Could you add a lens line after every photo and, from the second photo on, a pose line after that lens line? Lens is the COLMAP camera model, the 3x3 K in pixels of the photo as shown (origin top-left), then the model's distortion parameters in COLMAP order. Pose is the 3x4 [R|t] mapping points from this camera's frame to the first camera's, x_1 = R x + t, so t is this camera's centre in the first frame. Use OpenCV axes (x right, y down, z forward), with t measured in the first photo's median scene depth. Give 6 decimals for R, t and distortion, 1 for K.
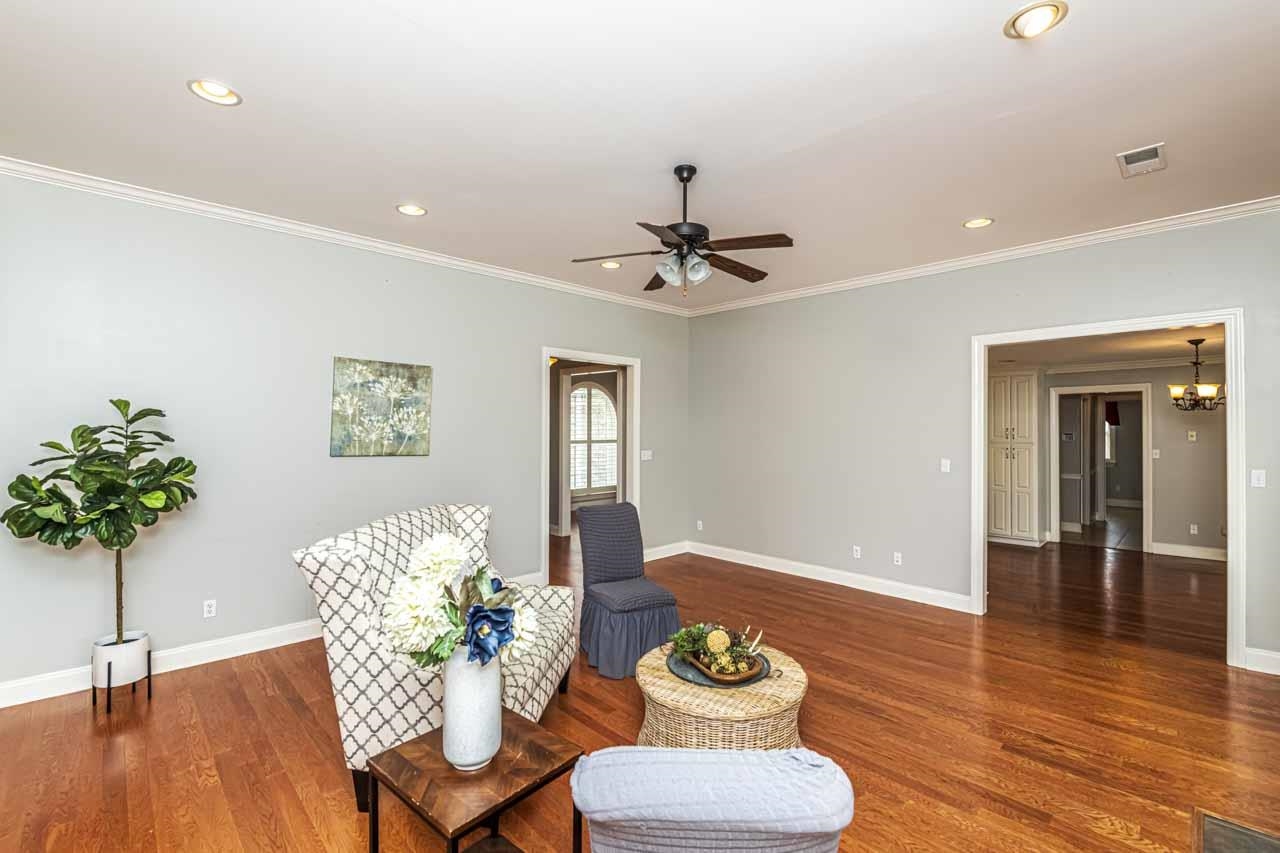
lens RADIAL K [[534.6, 0, 639.7], [0, 534.6, 432.8], [0, 0, 1]] dist [-0.000783, -0.000075]
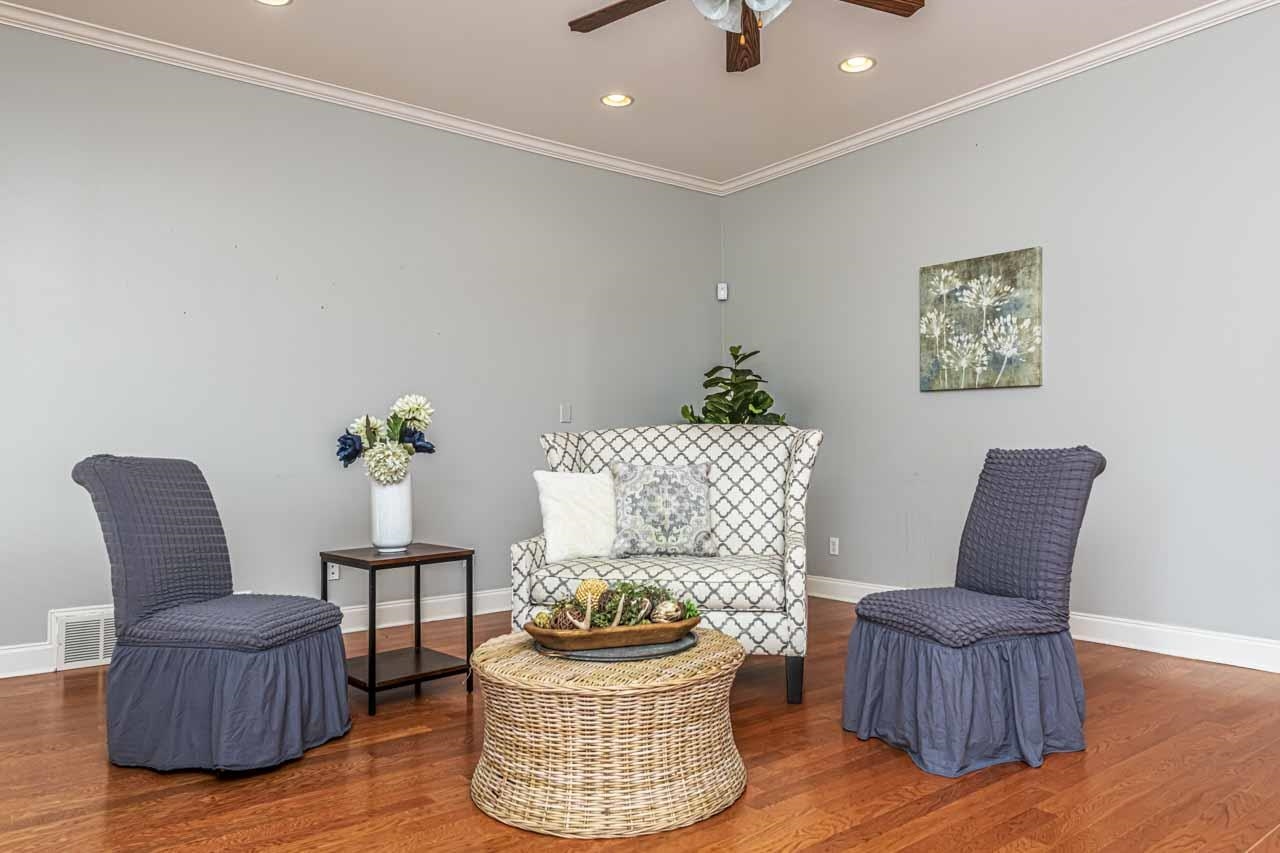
lens RADIAL K [[869.7, 0, 640.3], [0, 869.7, 429.2], [0, 0, 1]] dist [-0.001205, -0.000274]
pose [[-0.121018, -0.014887, -0.992539, 0.745213], [0.013614, 0.999769, -0.016655, 0.112329], [0.992557, -0.015528, -0.120787, 0.695855]]
